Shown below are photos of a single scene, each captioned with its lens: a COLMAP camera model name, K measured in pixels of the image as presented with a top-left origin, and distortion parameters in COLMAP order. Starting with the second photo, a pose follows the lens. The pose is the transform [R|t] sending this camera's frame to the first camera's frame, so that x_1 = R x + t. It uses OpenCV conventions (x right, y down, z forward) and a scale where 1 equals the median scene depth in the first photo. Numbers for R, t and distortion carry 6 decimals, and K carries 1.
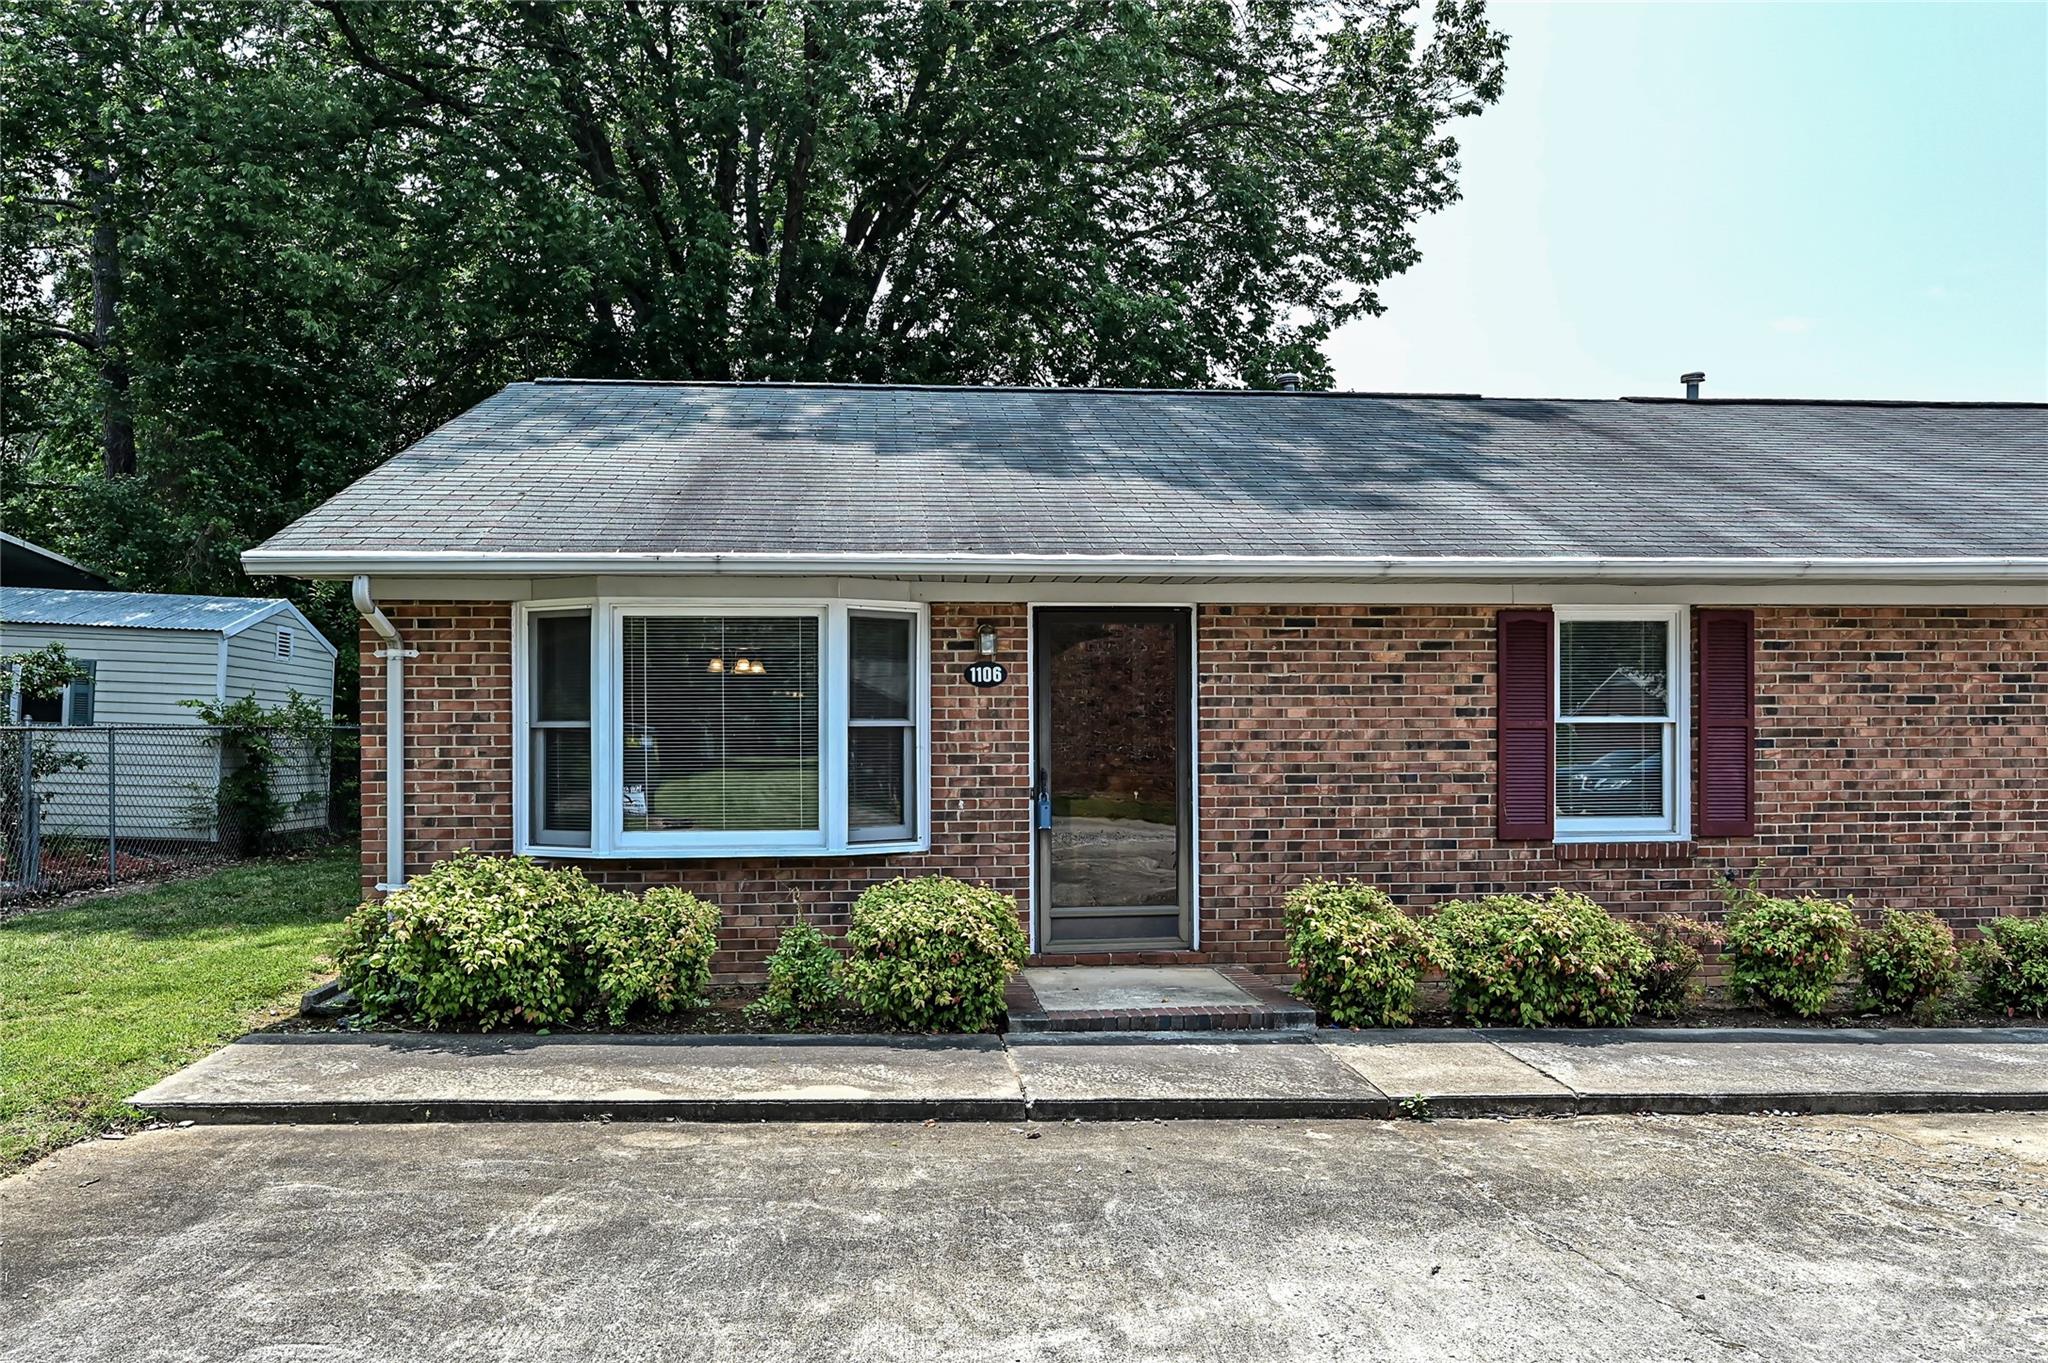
lens RADIAL K [[1414.5, 0, 1022.4], [0, 1414.5, 720.6], [0, 0, 1]] dist [0.001110, -0.002425]
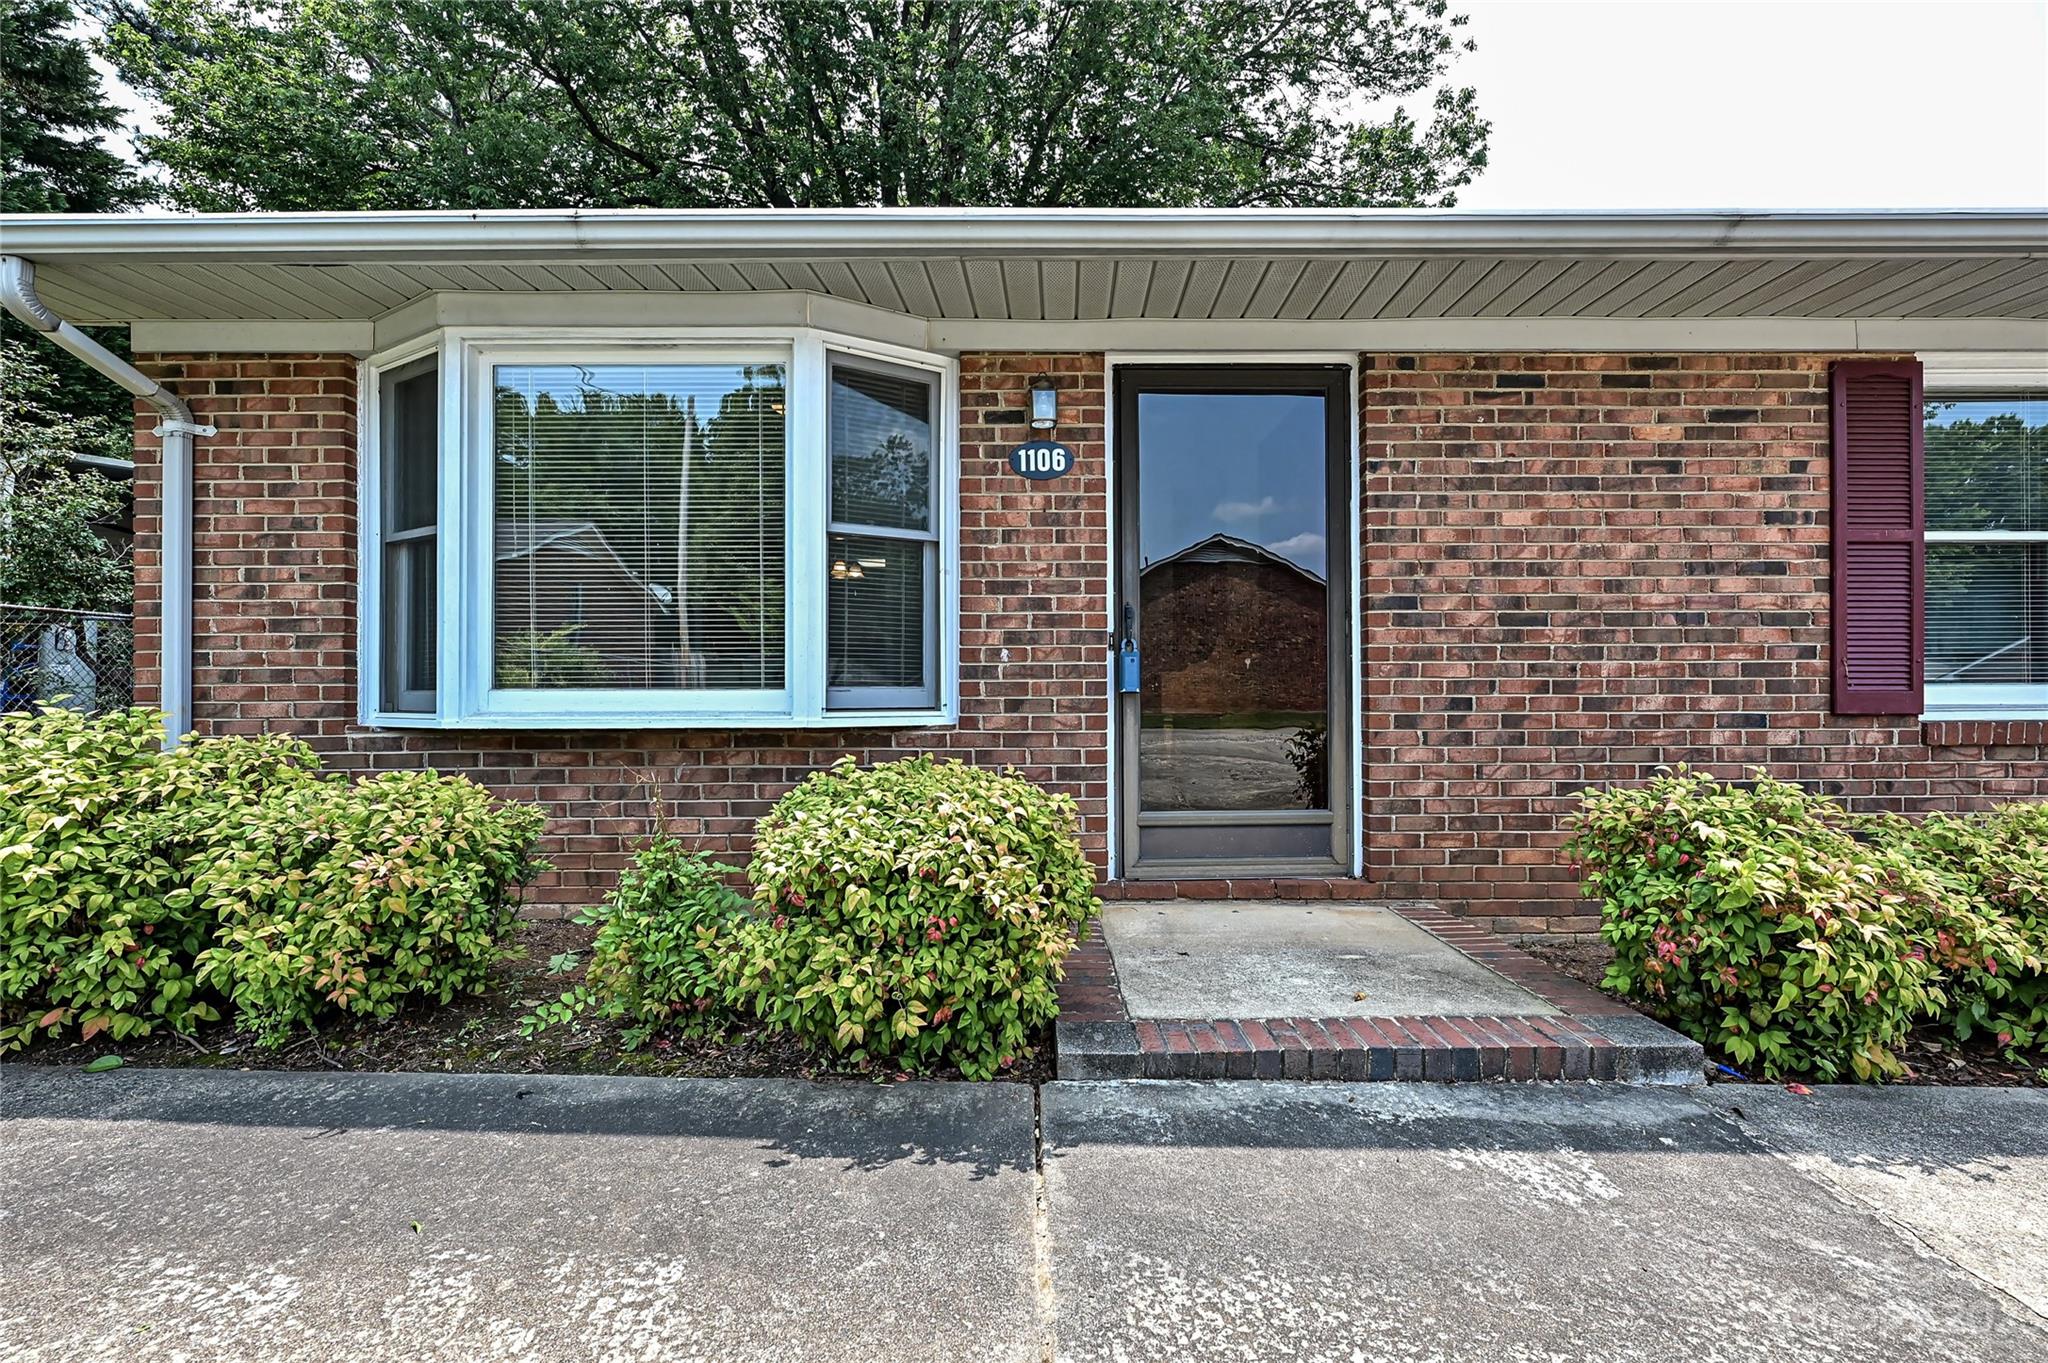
lens RADIAL K [[833.6, 0, 1051.4], [0, 833.6, 679.3], [0, 0, 1]] dist [-0.000633, -0.000084]
pose [[0.997185, 0.000801, -0.074983, 0.008165], [-0.001377, 0.999970, -0.007635, 0.072598], [0.074974, 0.007716, 0.997156, 0.600748]]
